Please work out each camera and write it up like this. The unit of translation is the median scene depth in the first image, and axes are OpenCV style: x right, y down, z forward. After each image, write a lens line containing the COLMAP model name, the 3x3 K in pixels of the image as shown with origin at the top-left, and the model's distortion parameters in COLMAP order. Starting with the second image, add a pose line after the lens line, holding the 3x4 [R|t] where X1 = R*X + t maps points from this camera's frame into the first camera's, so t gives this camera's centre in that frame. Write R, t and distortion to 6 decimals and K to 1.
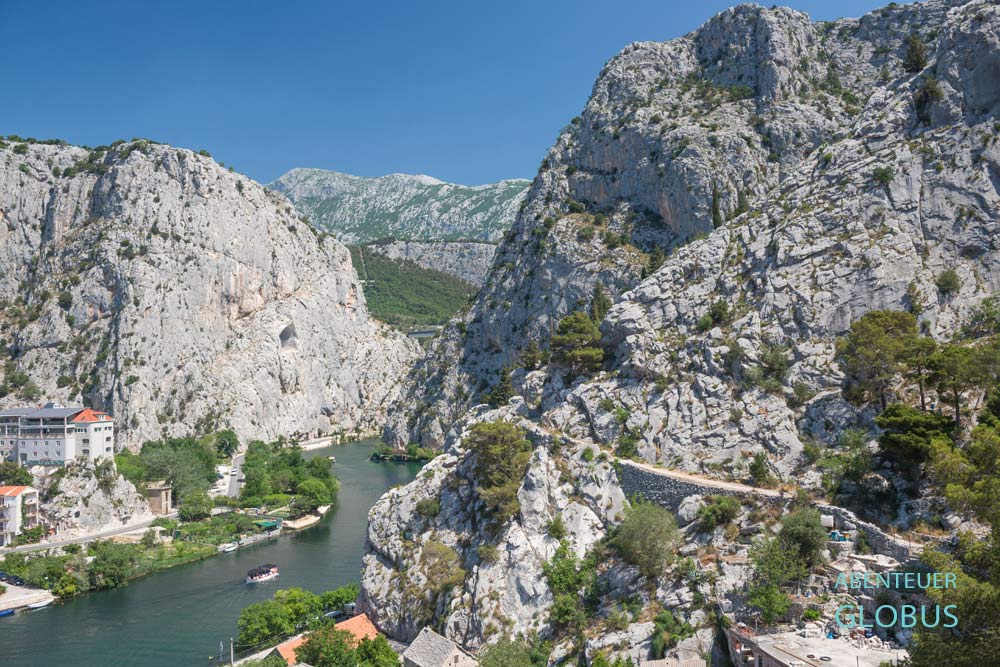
lens RADIAL K [[803.4, 0, 500.0], [0, 803.4, 333.5], [0, 0, 1]] dist [-0.022585, 0.002764]
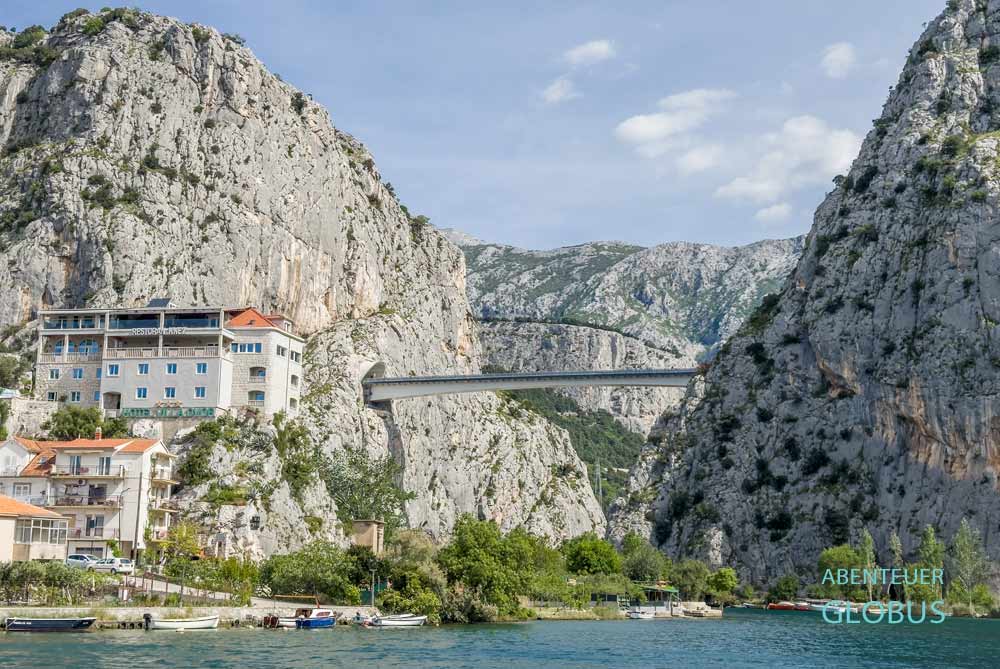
lens RADIAL K [[1377.1, 0, 503.4], [0, 1377.1, 337.9], [0, 0, 1]] dist [0.148091, -0.088309]
pose [[0.998380, 0.038671, -0.041725, -0.155749], [-0.043641, 0.991115, -0.125642, 0.090419], [0.036496, 0.127259, 0.991198, 0.111673]]
